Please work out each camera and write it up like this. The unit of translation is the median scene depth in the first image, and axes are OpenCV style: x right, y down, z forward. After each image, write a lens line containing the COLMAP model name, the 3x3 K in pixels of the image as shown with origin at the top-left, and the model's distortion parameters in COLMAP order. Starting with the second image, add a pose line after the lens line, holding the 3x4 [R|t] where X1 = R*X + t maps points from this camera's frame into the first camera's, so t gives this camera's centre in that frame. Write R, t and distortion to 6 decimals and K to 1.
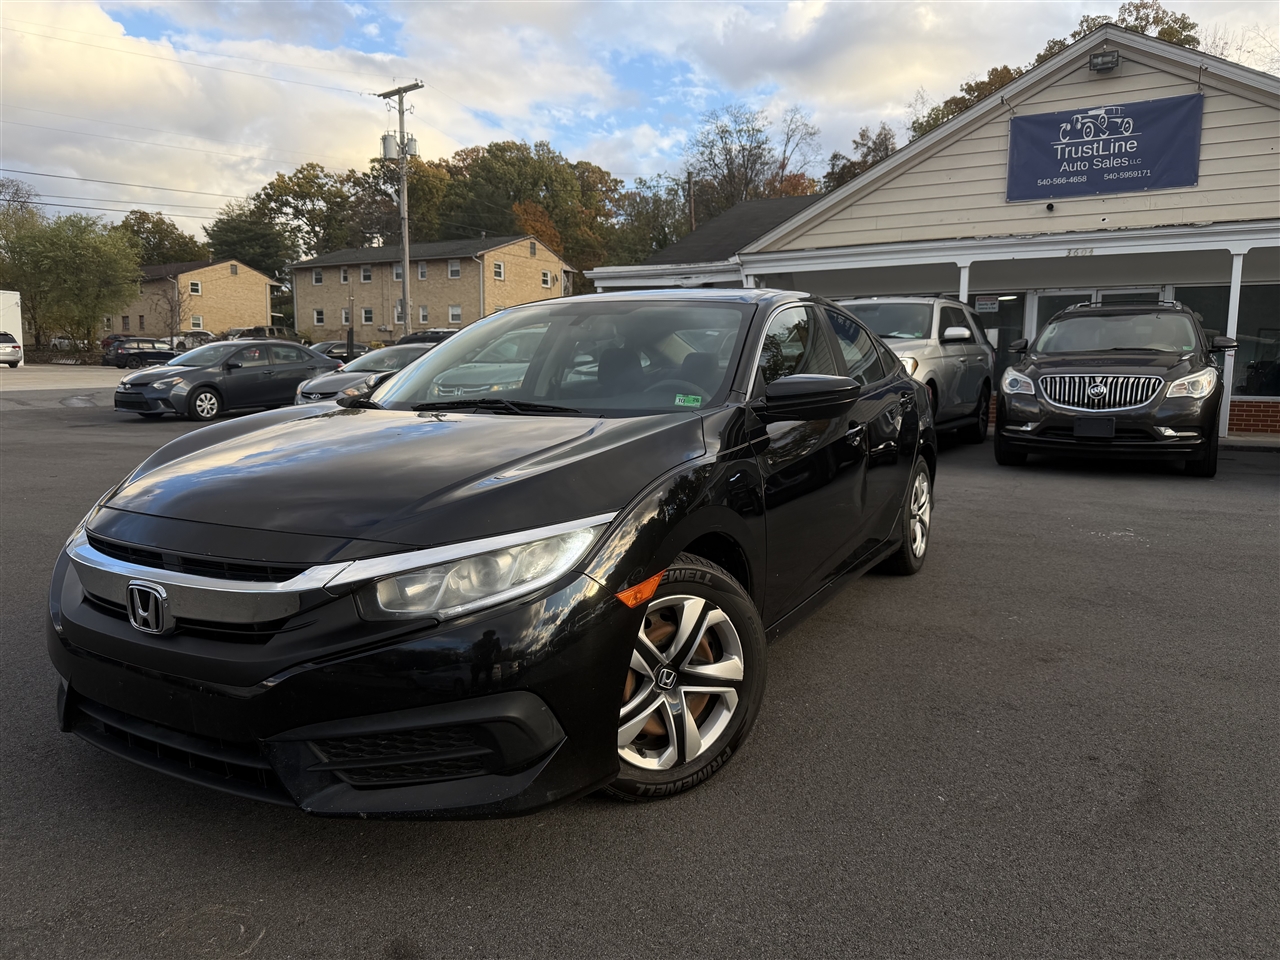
lens RADIAL K [[905.9, 0, 643.8], [0, 905.9, 489.9], [0, 0, 1]] dist [0.019925, -0.026624]
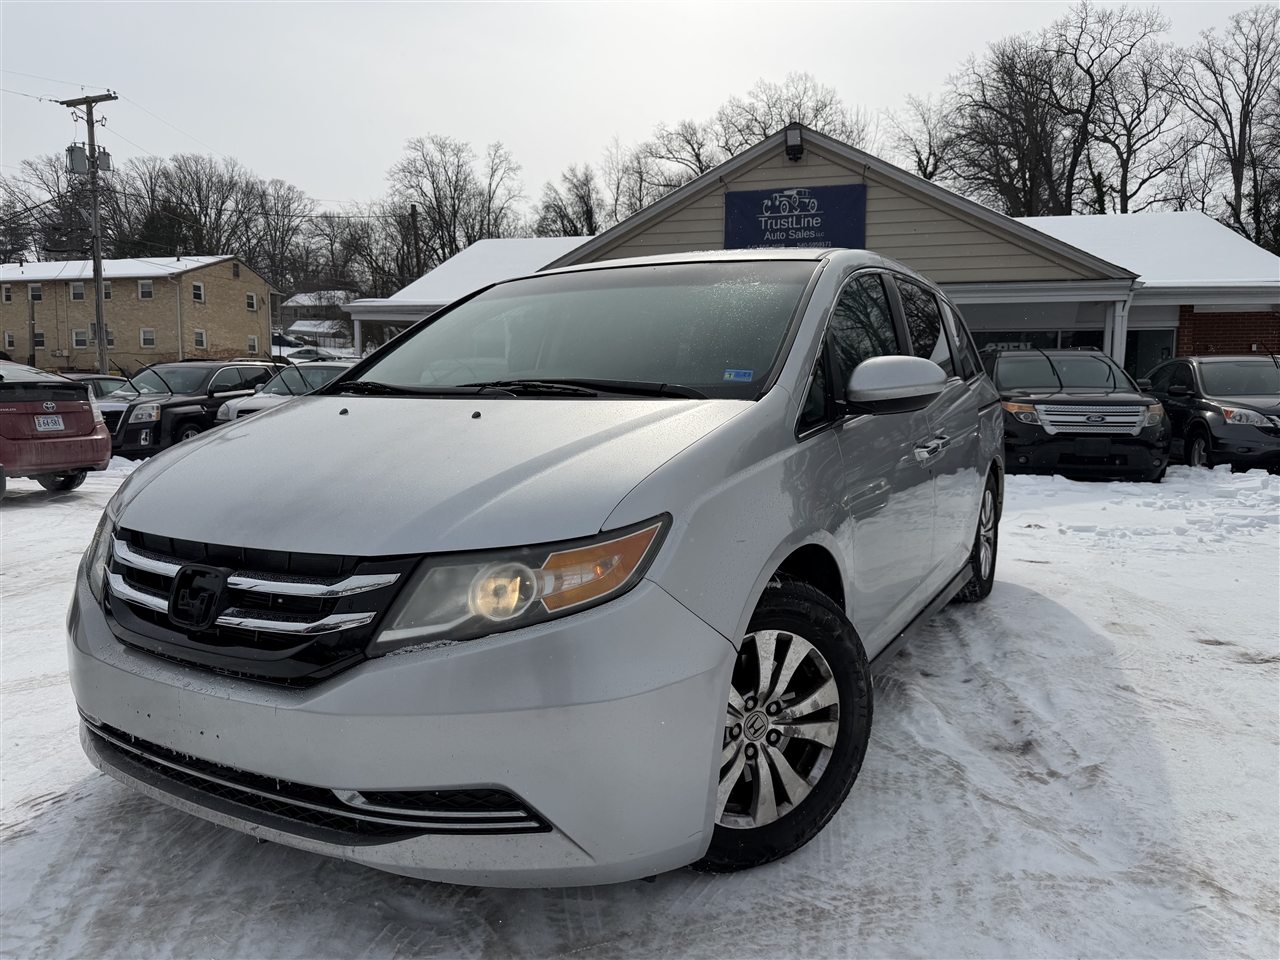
lens RADIAL K [[905.9, 0, 633.9], [0, 905.9, 484.3], [0, 0, 1]] dist [0.019925, -0.026624]
pose [[0.952930, -0.034250, 0.301249, -0.076890], [0.044622, 0.998622, -0.027615, 0.005459], [-0.299888, 0.039757, 0.953146, -0.084823]]
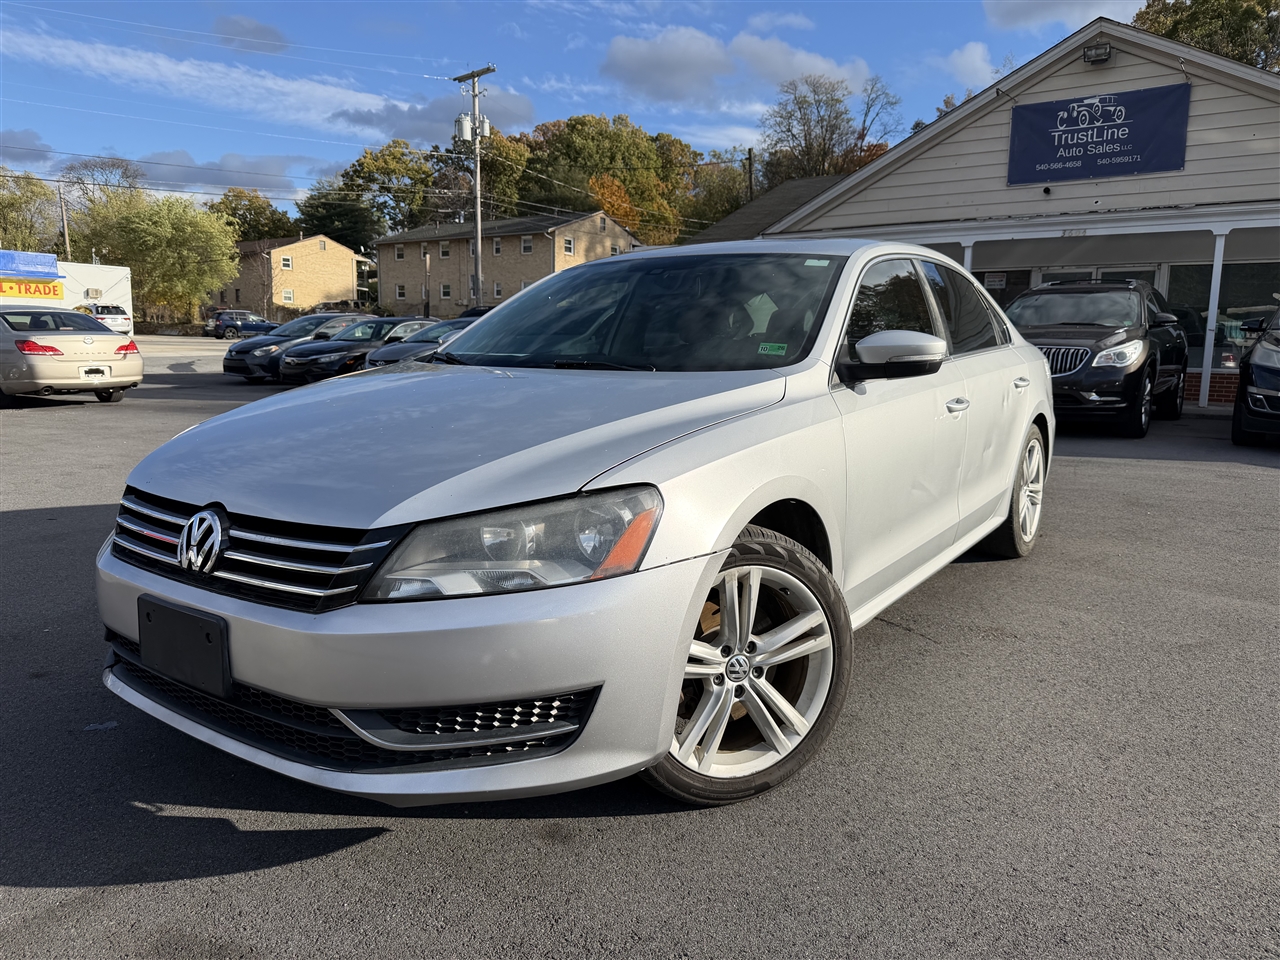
lens RADIAL K [[905.9, 0, 642.9], [0, 905.9, 491.6], [0, 0, 1]] dist [0.019925, -0.026624]
pose [[0.996152, 0.019028, -0.085551, 0.061222], [-0.016453, 0.999393, 0.030702, 0.016111], [0.086084, -0.029176, 0.995861, -0.102620]]
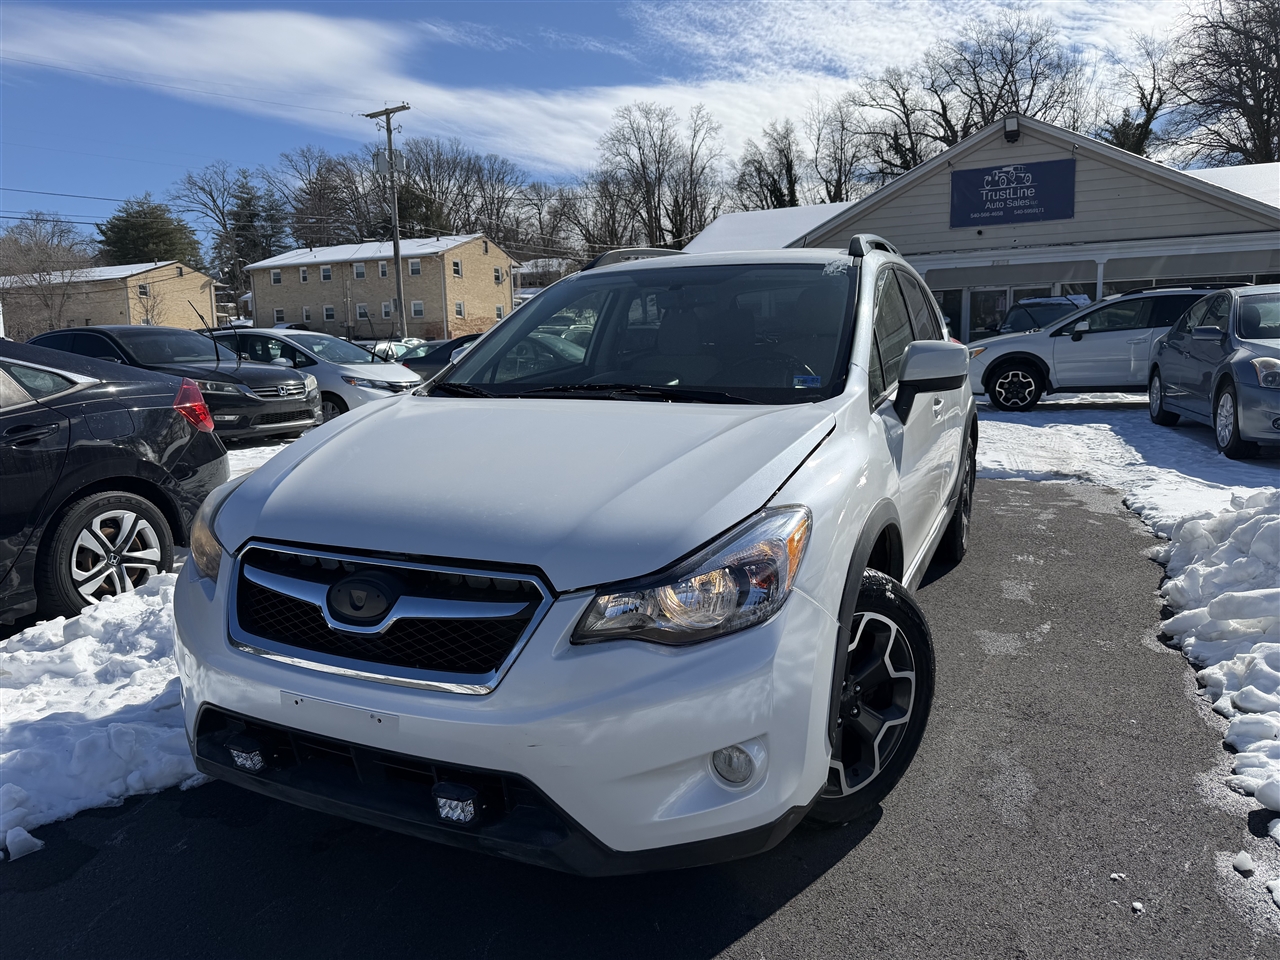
lens RADIAL K [[905.9, 0, 642.7], [0, 905.9, 487.3], [0, 0, 1]] dist [0.019925, -0.026624]
pose [[0.993473, -0.047661, 0.103633, -0.235274], [0.046456, 0.998822, 0.014011, 0.050066], [-0.104179, -0.009105, 0.994517, -0.363061]]
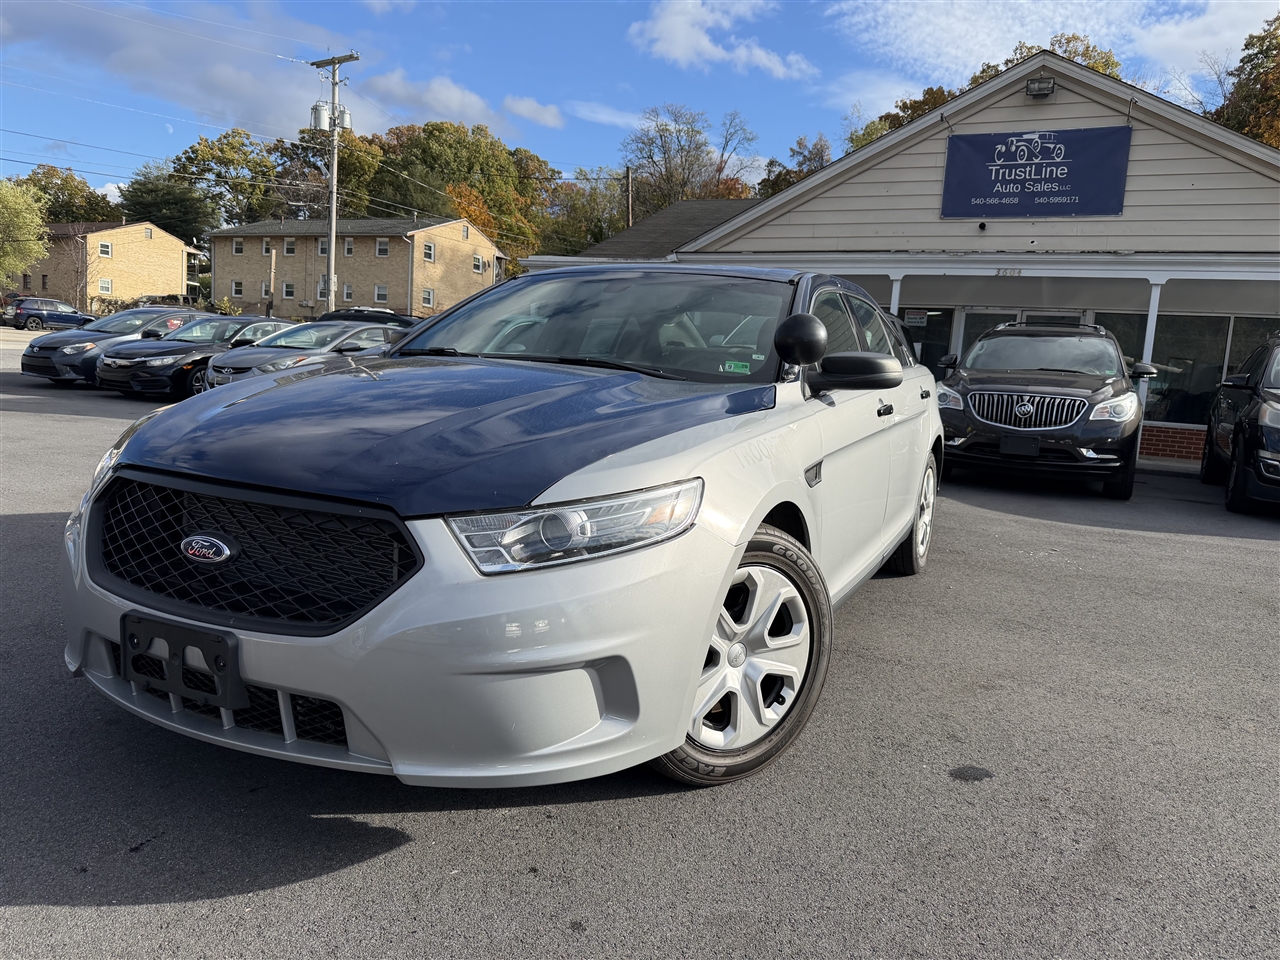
lens RADIAL K [[905.9, 0, 641.5], [0, 905.9, 483.8], [0, 0, 1]] dist [0.019925, -0.026624]
pose [[0.995533, 0.046082, 0.082405, -0.003160], [-0.046023, 0.998937, -0.002610, -0.002196], [-0.082438, -0.001194, 0.996596, 0.014202]]
